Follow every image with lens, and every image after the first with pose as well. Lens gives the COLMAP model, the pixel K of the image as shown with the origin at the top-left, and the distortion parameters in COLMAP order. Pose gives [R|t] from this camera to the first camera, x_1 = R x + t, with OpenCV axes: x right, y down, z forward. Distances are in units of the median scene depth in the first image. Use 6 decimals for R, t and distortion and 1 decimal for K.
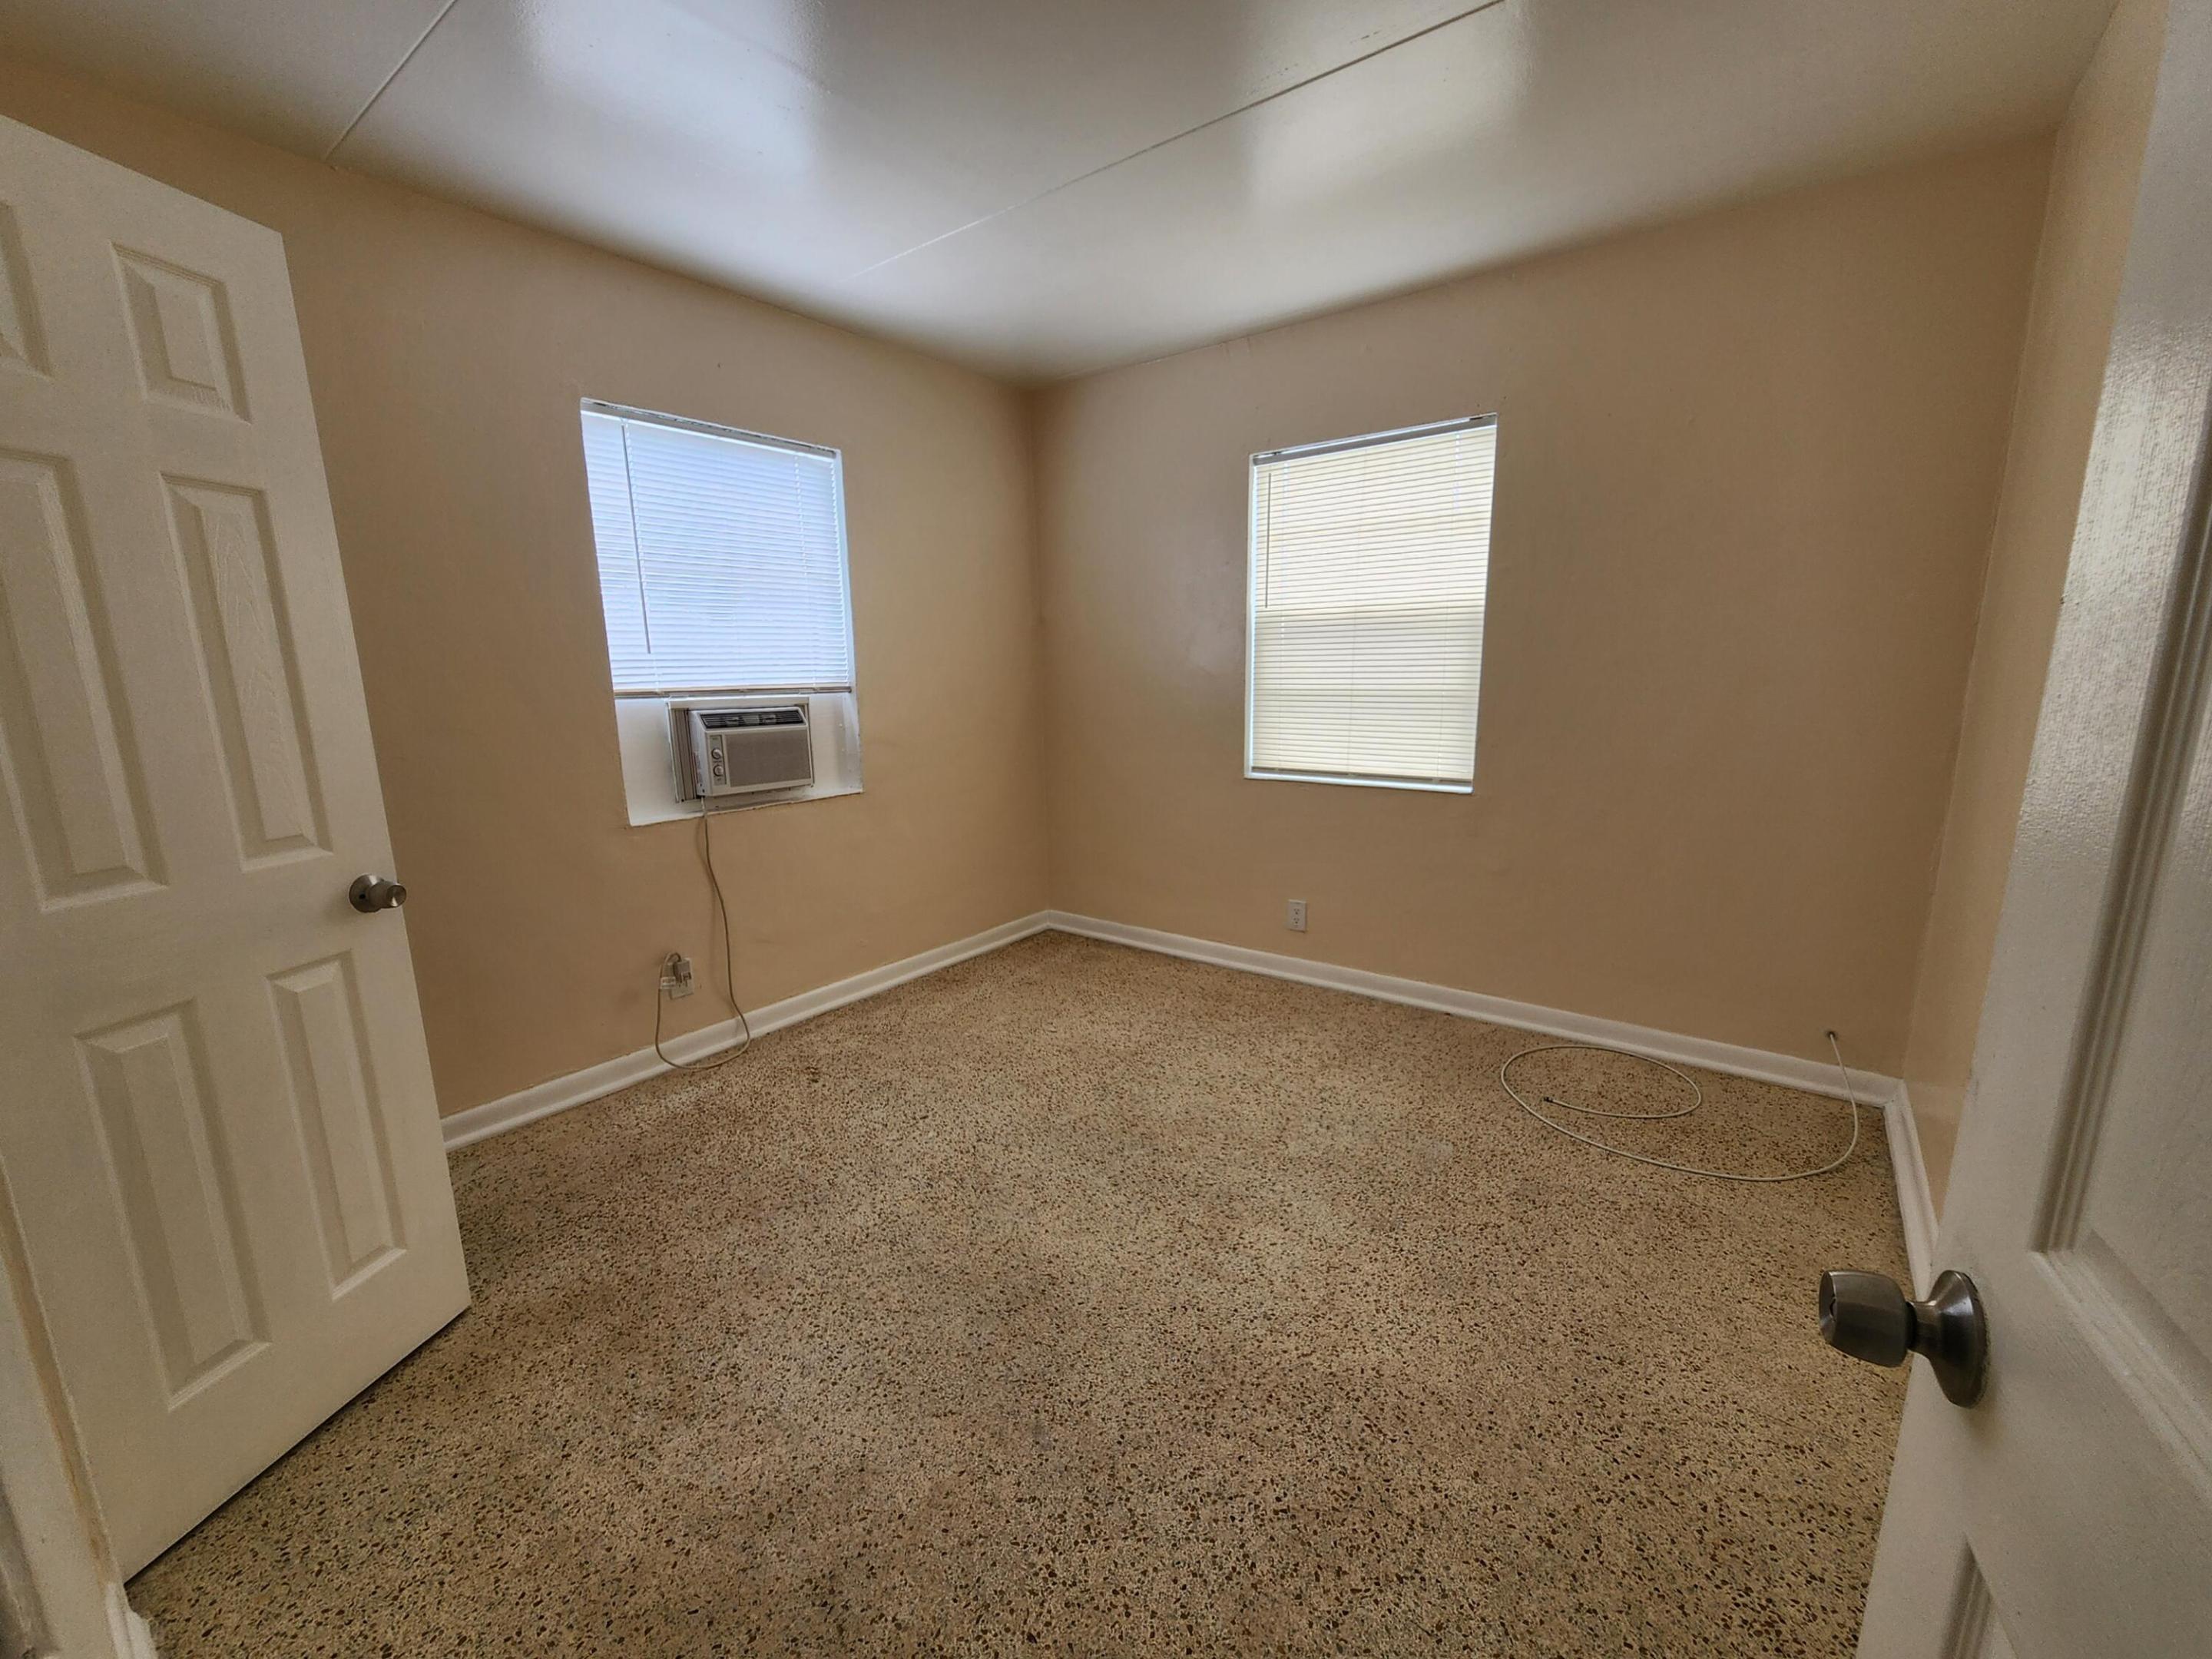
lens RADIAL K [[896.8, 0, 1091.3], [0, 896.8, 848.1], [0, 0, 1]] dist [-0.002082, -0.000603]
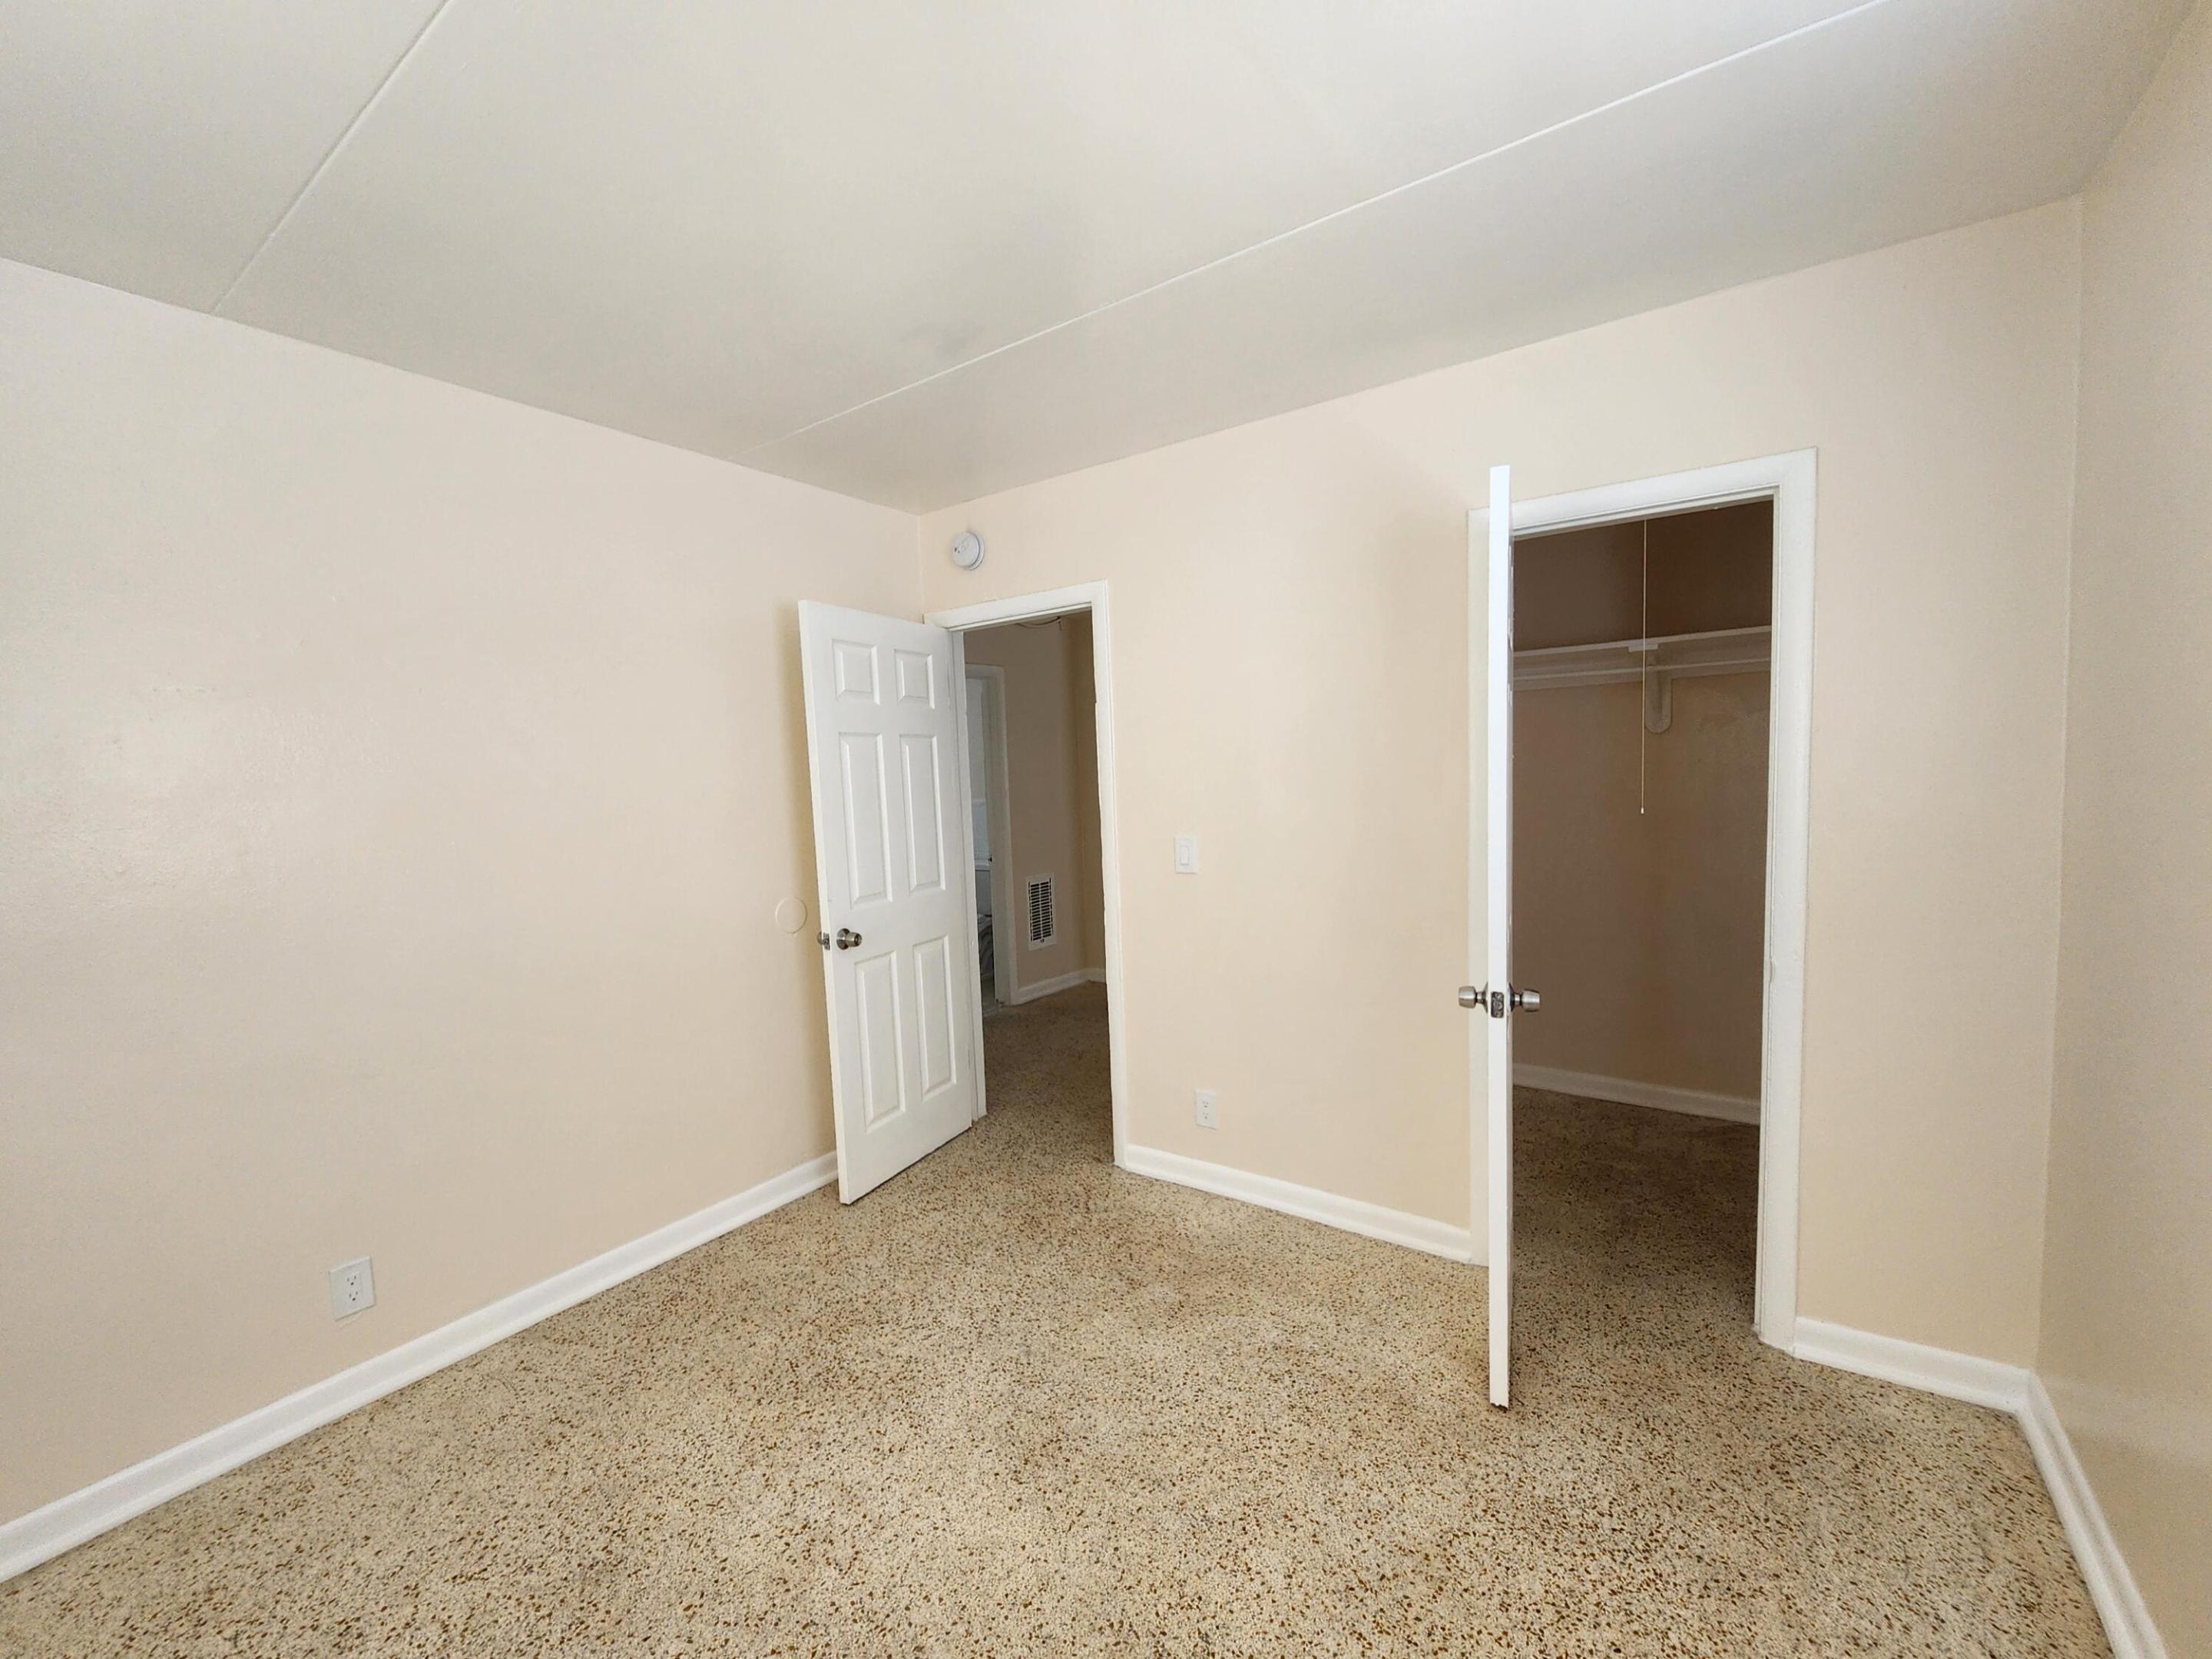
lens RADIAL K [[896.8, 0, 1091.3], [0, 896.8, 848.1], [0, 0, 1]] dist [-0.002082, -0.000603]
pose [[-0.997834, 0.059134, -0.028800, -0.091903], [0.048553, 0.957595, 0.283997, -0.292266], [0.044373, 0.281984, -0.958392, 1.179890]]
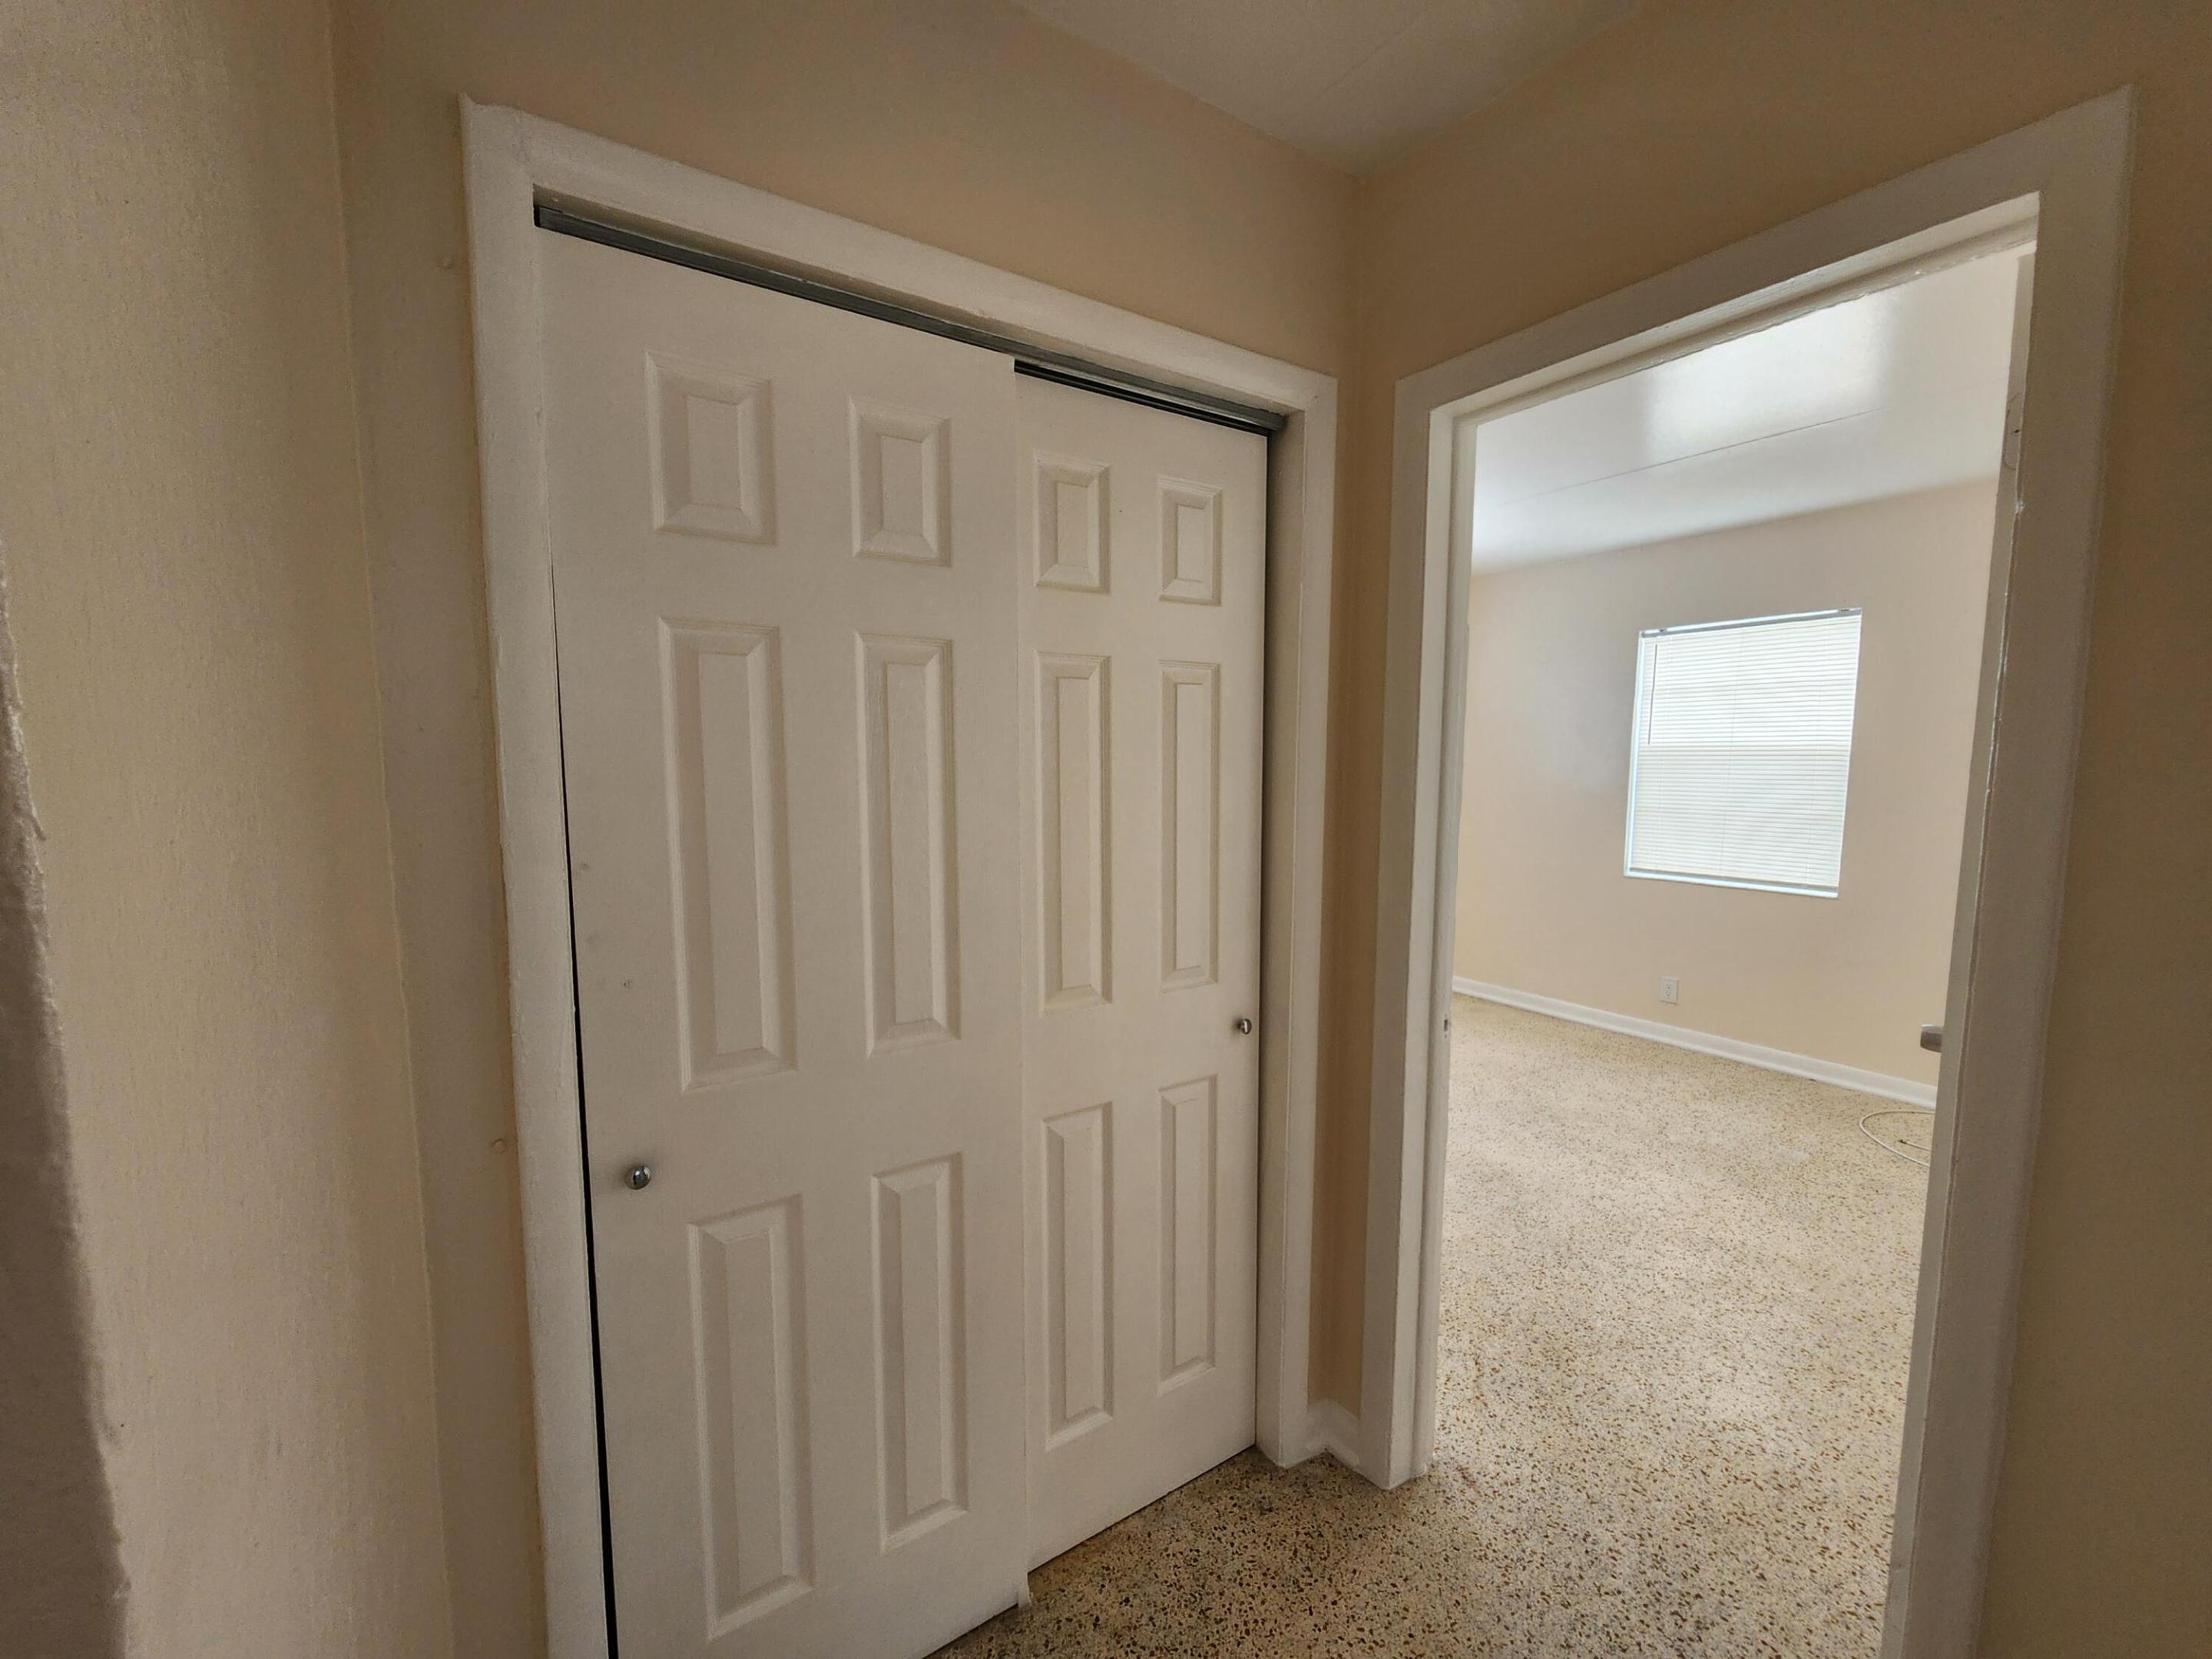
lens RADIAL K [[896.8, 0, 1091.3], [0, 896.8, 848.1], [0, 0, 1]] dist [-0.002082, -0.000603]
pose [[0.946909, 0.052270, -0.317223, -0.183532], [-0.083375, 0.992863, -0.085275, 0.069143], [0.310501, 0.107197, 0.944509, -0.556863]]
